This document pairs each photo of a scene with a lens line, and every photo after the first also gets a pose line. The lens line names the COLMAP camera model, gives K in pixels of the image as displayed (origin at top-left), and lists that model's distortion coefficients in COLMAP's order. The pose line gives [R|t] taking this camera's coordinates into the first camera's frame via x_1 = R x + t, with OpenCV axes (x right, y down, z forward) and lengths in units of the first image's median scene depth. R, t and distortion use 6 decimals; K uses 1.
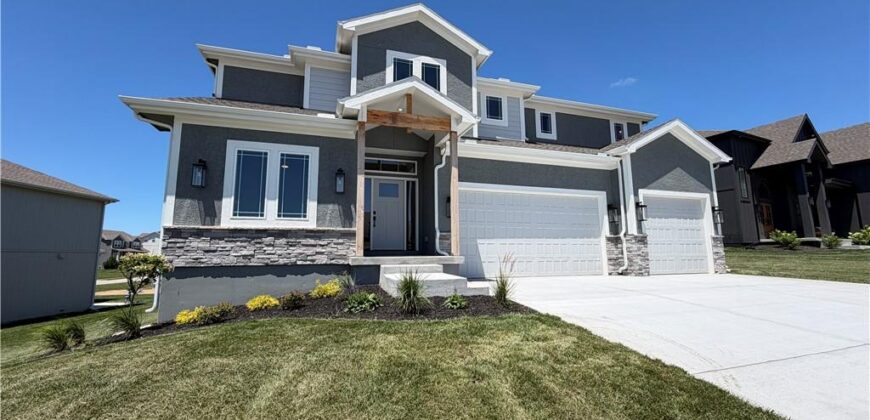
lens RADIAL K [[347.7, 0, 435.0], [0, 347.7, 210.0], [0, 0, 1]] dist [-0.001791, -0.000087]
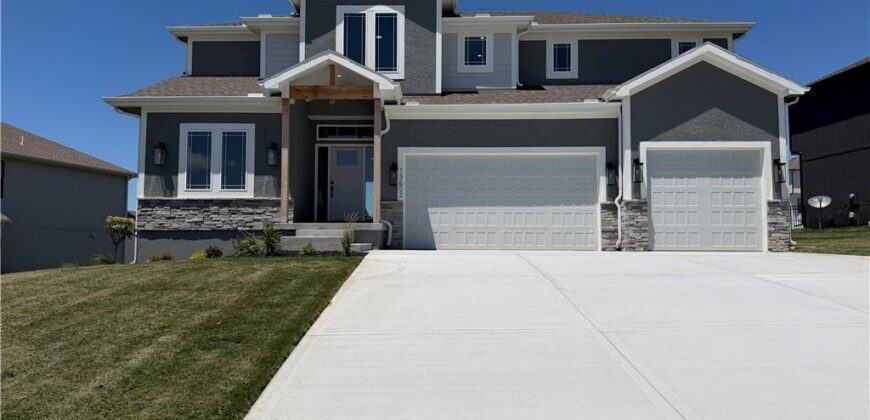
lens RADIAL K [[612.5, 0, 434.1], [0, 612.5, 215.7], [0, 0, 1]] dist [0.084627, -0.126223]
pose [[0.944096, -0.010556, -0.329503, 0.719687], [0.032870, 0.997521, 0.062220, 0.004270], [0.328029, -0.069572, 0.942102, -0.567150]]
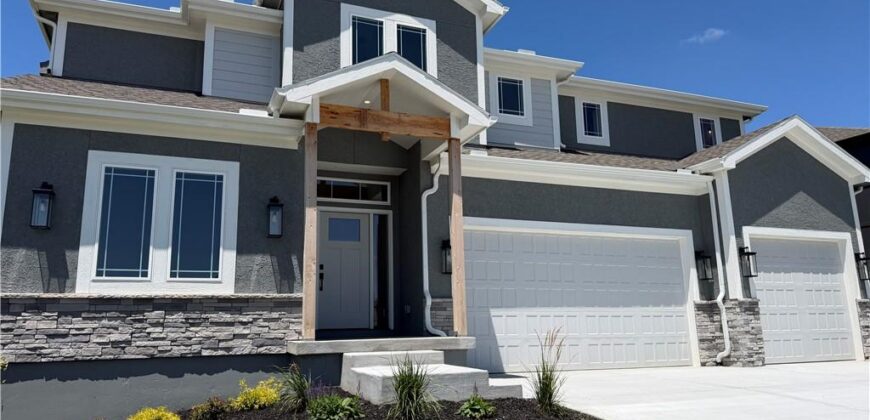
lens RADIAL K [[612.5, 0, 434.1], [0, 612.5, 215.7], [0, 0, 1]] dist [0.084627, -0.126223]
pose [[0.997526, -0.001440, 0.070286, -0.057813], [0.006142, 0.997753, -0.066719, -0.009540], [-0.070032, 0.066986, 0.995293, -0.093773]]
